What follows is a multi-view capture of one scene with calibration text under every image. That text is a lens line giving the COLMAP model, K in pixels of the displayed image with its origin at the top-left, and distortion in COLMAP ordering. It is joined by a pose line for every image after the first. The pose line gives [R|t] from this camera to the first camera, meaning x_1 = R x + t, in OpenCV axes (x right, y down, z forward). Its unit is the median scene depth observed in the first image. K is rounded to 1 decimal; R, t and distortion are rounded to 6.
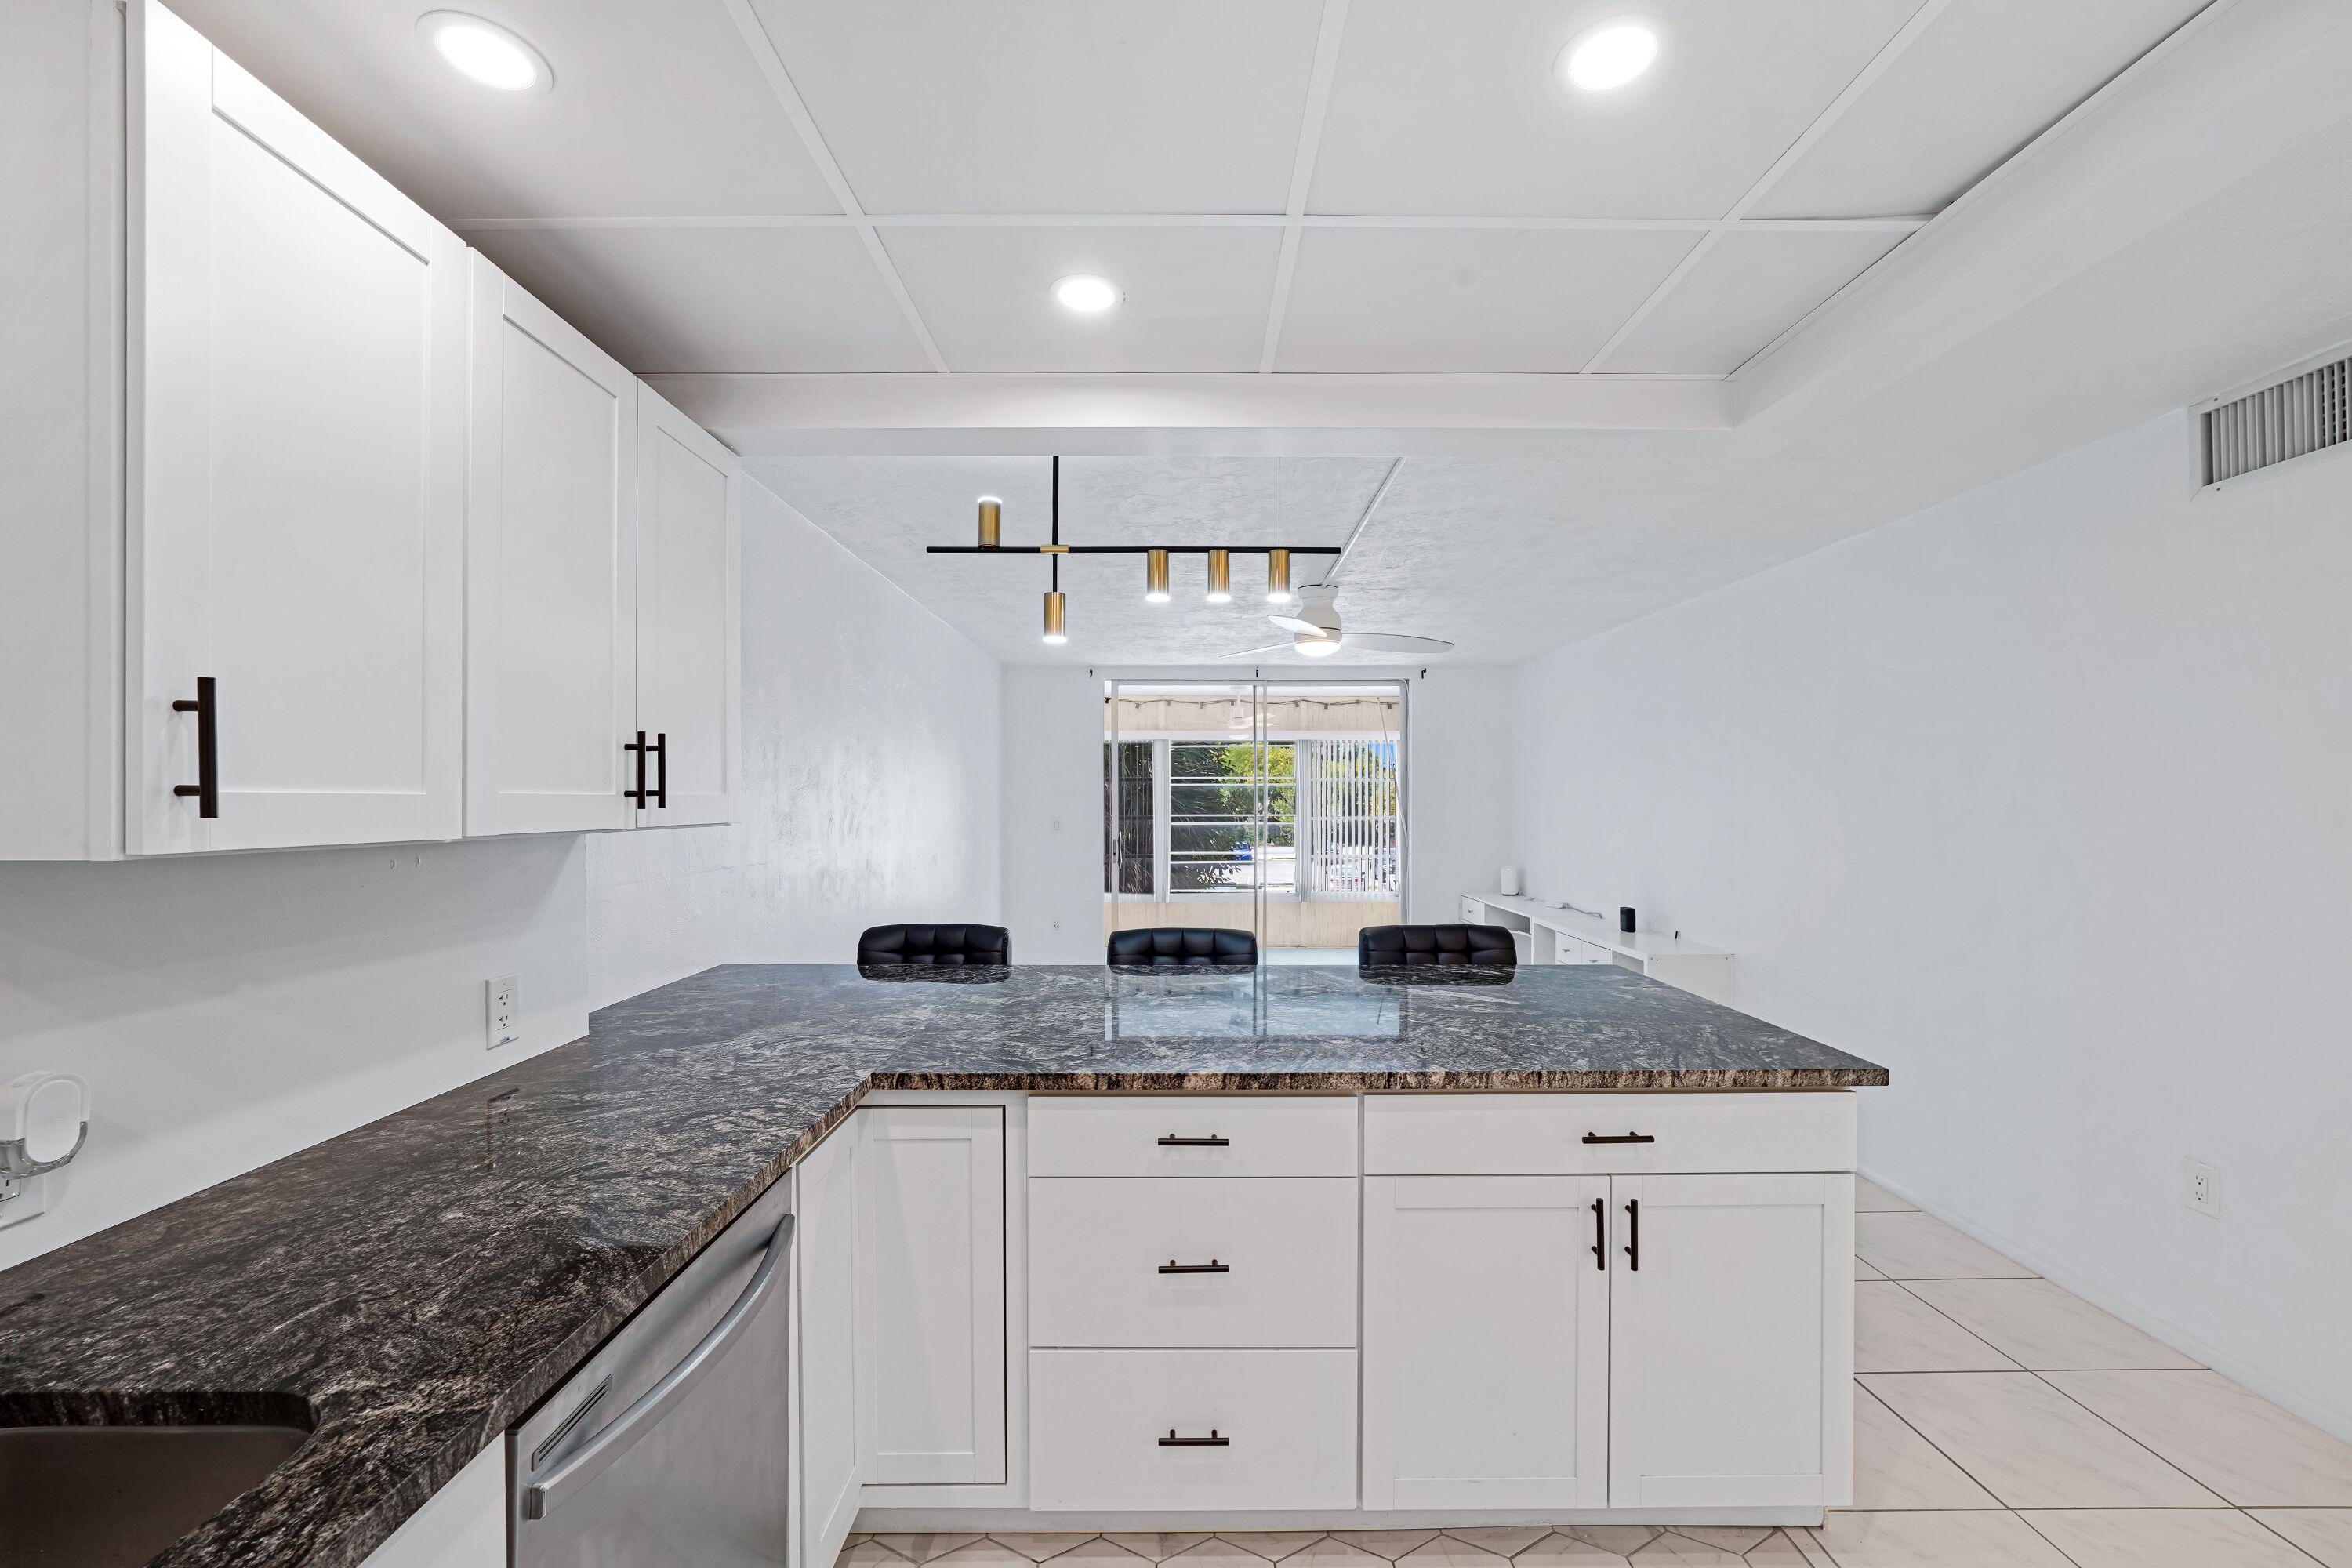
lens RADIAL K [[947.3, 0, 1184.7], [0, 947.3, 798.8], [0, 0, 1]] dist [-0.008838, -0.000057]
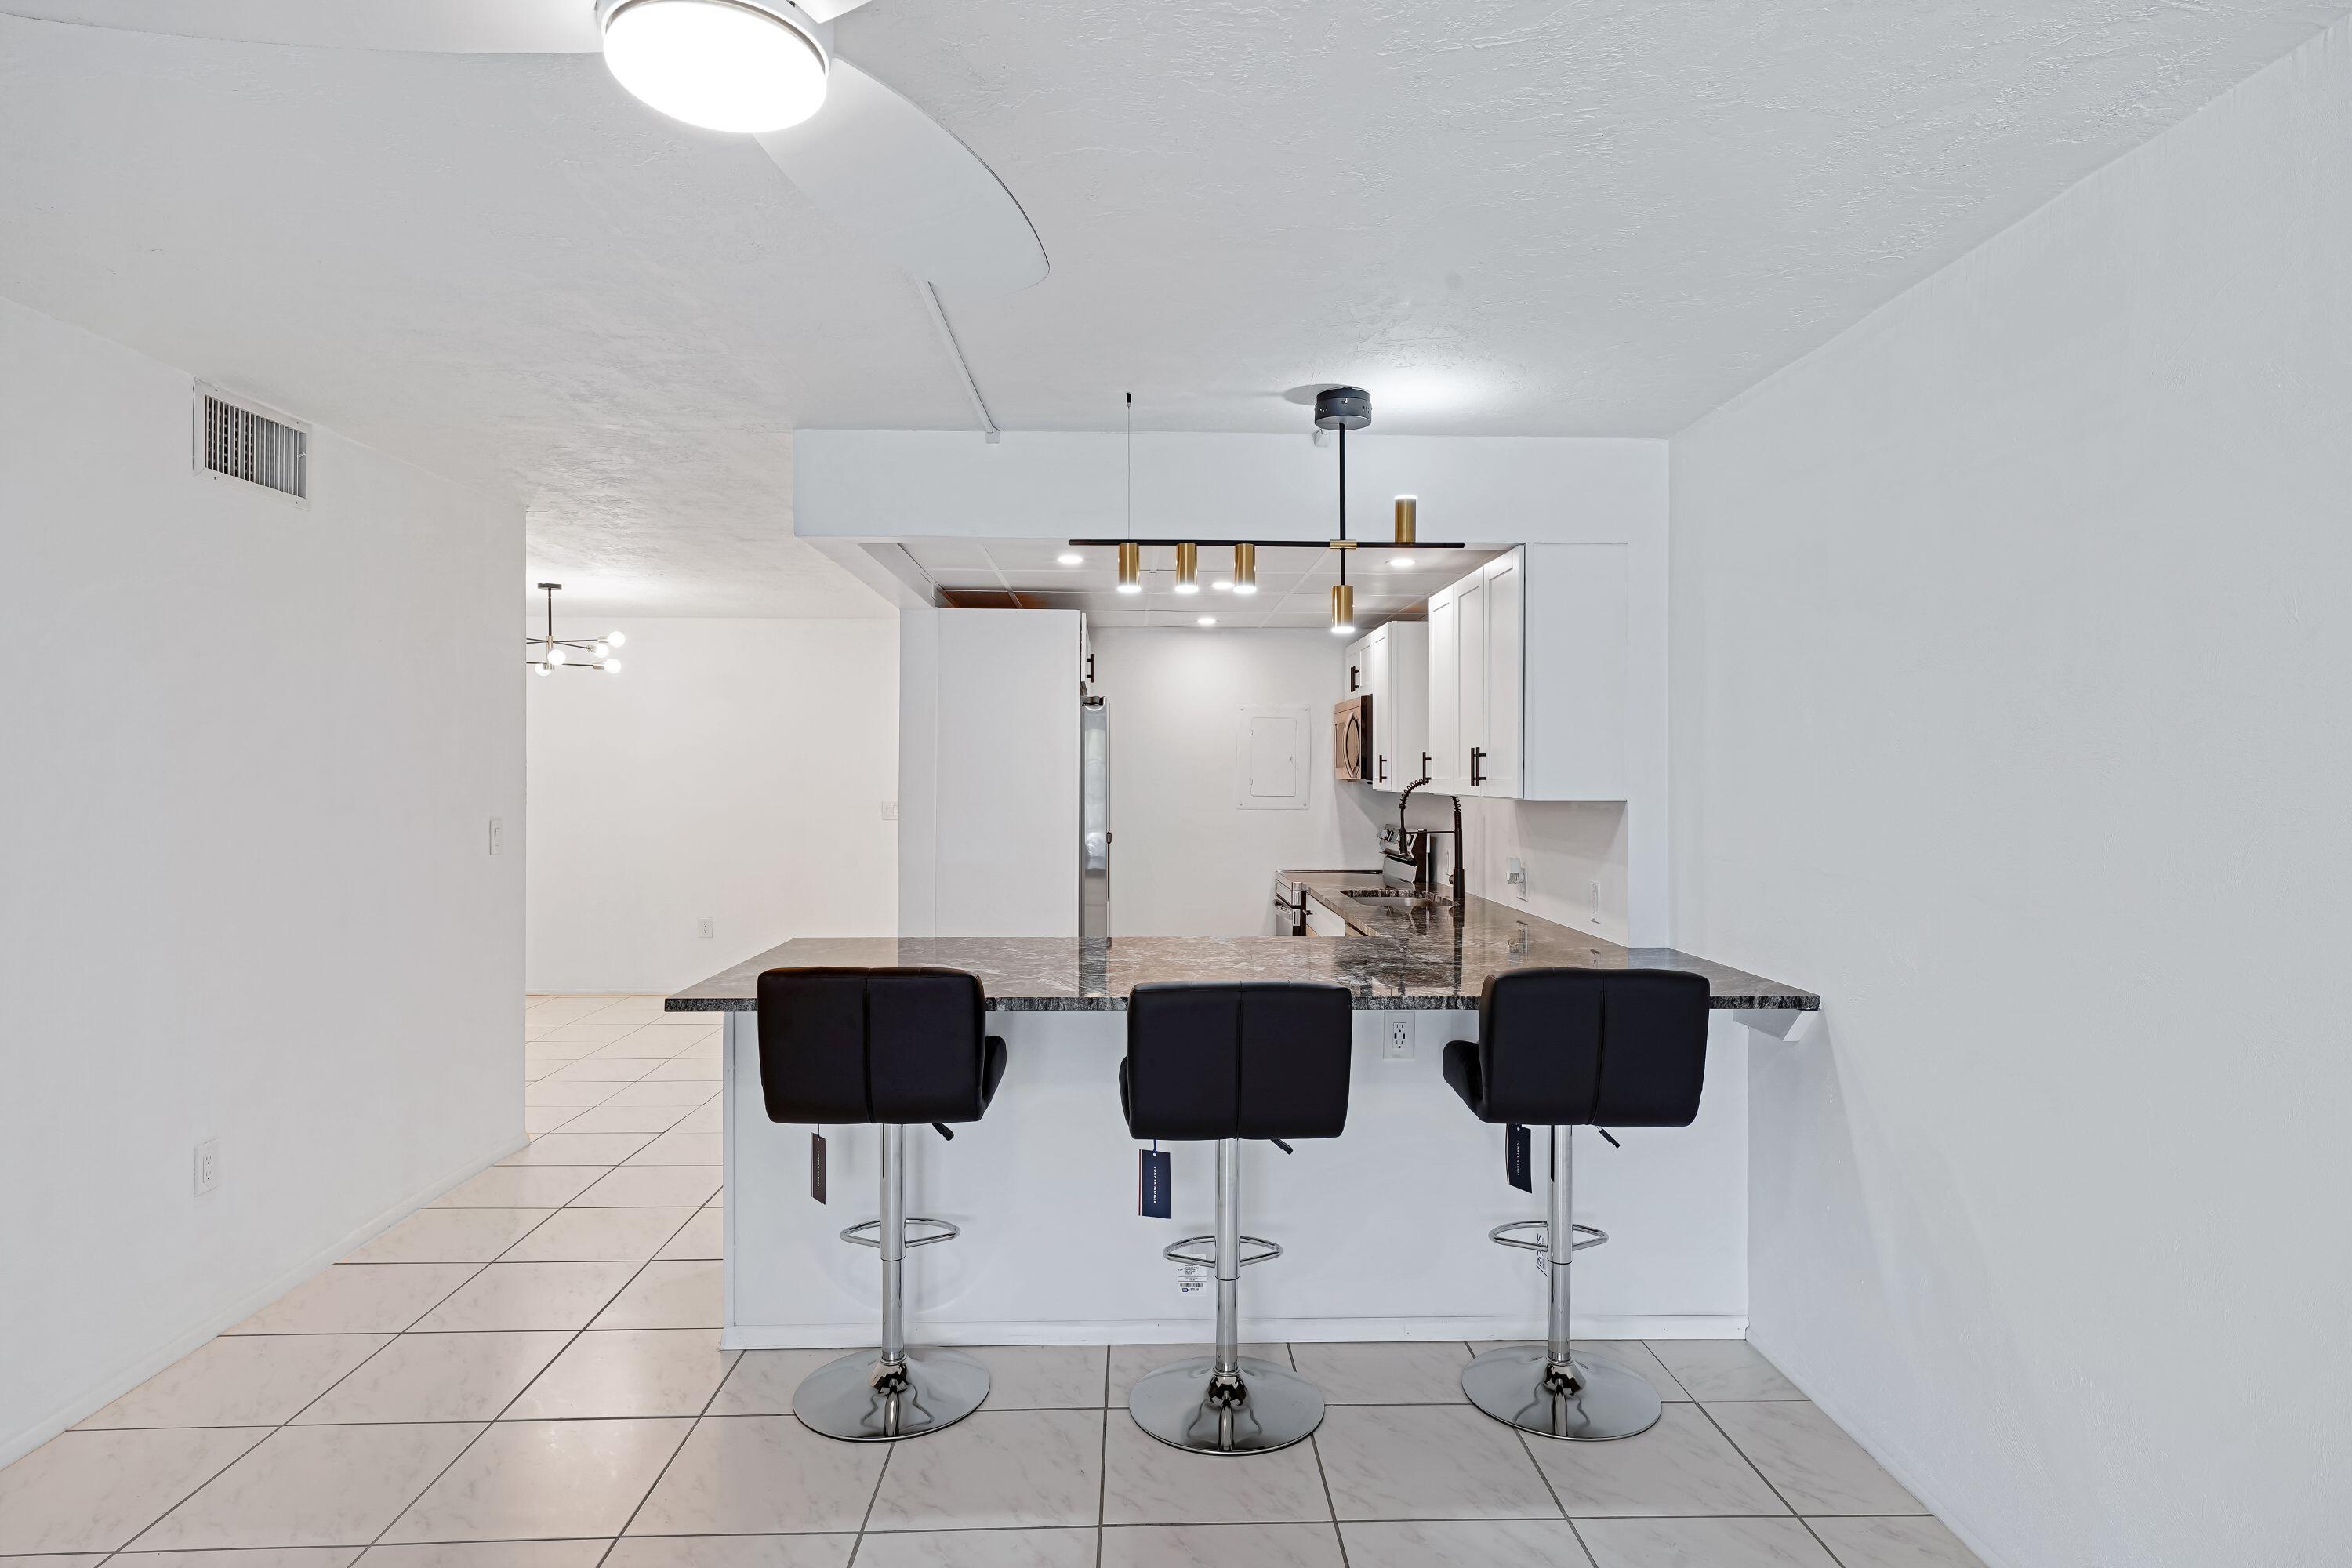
lens RADIAL K [[1284.8, 0, 1176.0], [0, 1284.8, 784.0], [0, 0, 1]] dist [-0.000601, -0.000024]
pose [[-0.999692, 0.002826, -0.024642, 0.082109], [0.002666, 0.999975, 0.006563, -0.008722], [0.024660, 0.006495, -0.999675, 2.409648]]
